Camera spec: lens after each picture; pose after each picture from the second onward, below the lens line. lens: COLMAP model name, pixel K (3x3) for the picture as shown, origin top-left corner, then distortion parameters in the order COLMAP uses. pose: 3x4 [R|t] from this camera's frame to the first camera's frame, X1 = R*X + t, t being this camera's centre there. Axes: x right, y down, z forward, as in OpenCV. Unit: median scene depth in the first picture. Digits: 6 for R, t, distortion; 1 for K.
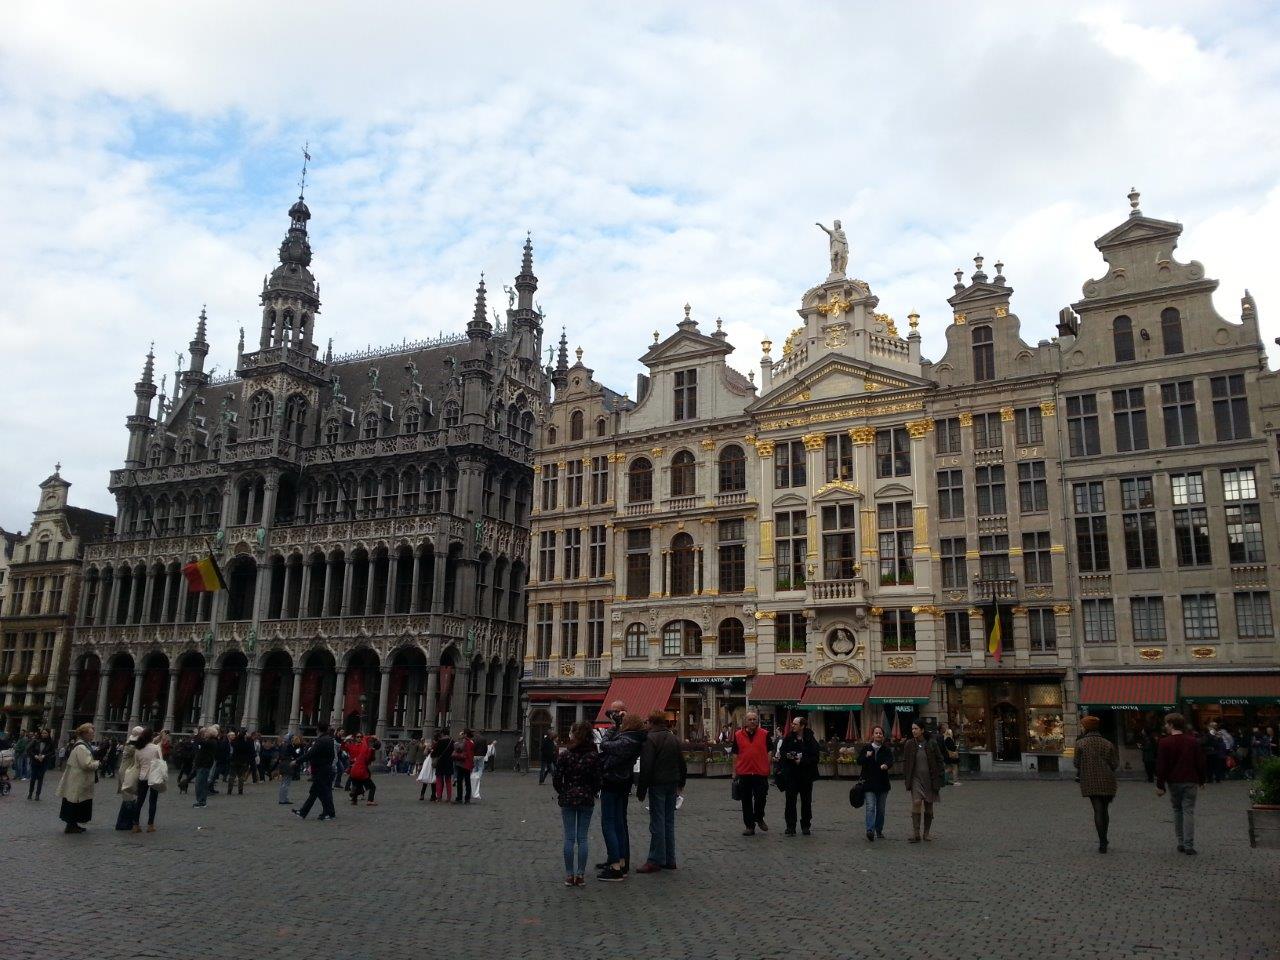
lens RADIAL K [[1090.1, 0, 640.0], [0, 1090.1, 480.0], [0, 0, 1]] dist [-0.032049, 0.001611]
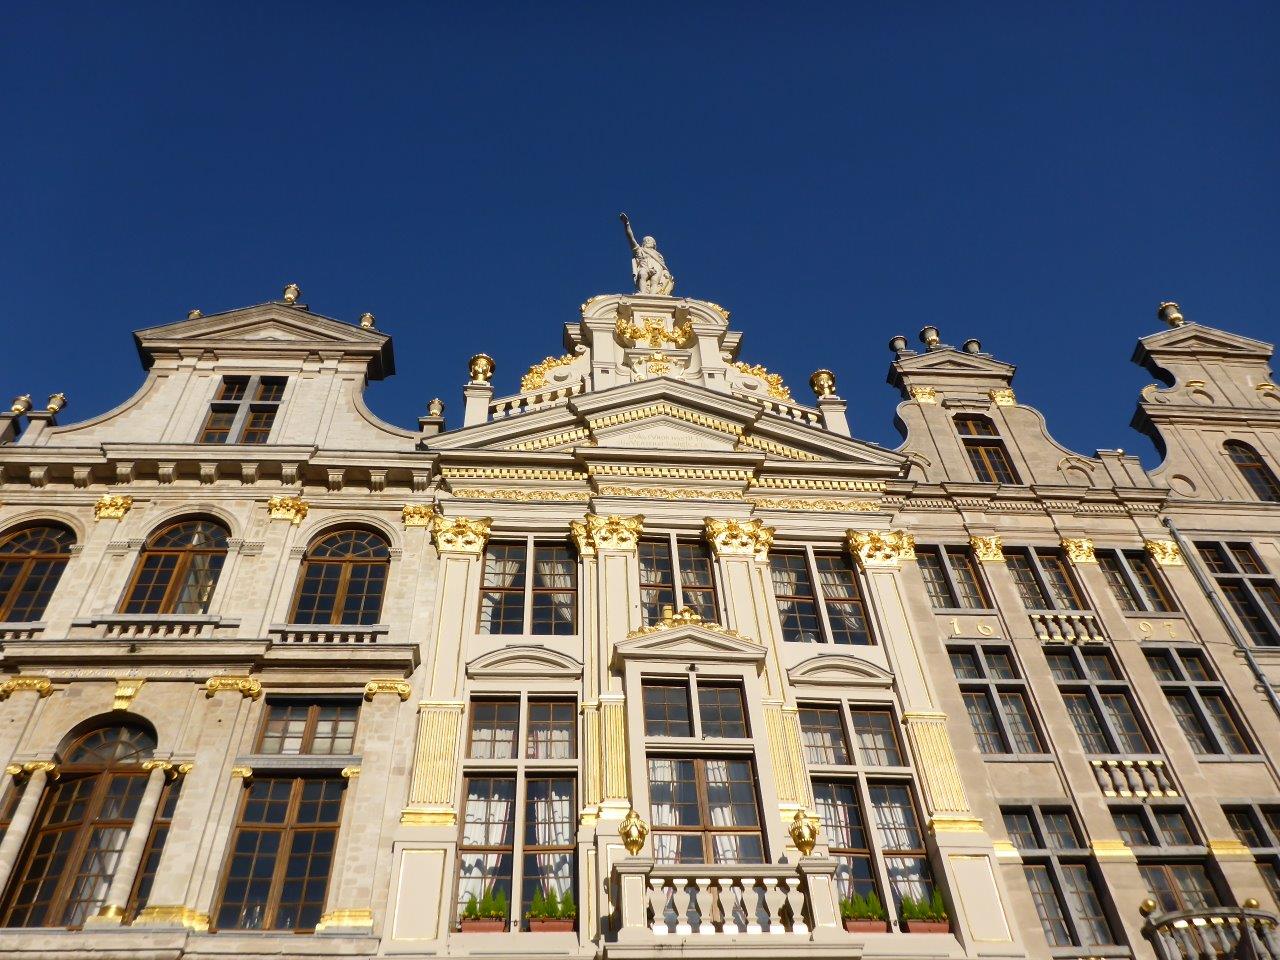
lens RADIAL K [[1090.1, 0, 640.0], [0, 1090.1, 480.0], [0, 0, 1]] dist [-0.032049, 0.001611]
pose [[0.830499, 0.383421, 0.404054, 0.014249], [-0.066317, 0.788287, -0.611724, 0.170269], [-0.553058, 0.481240, 0.680099, 0.730699]]
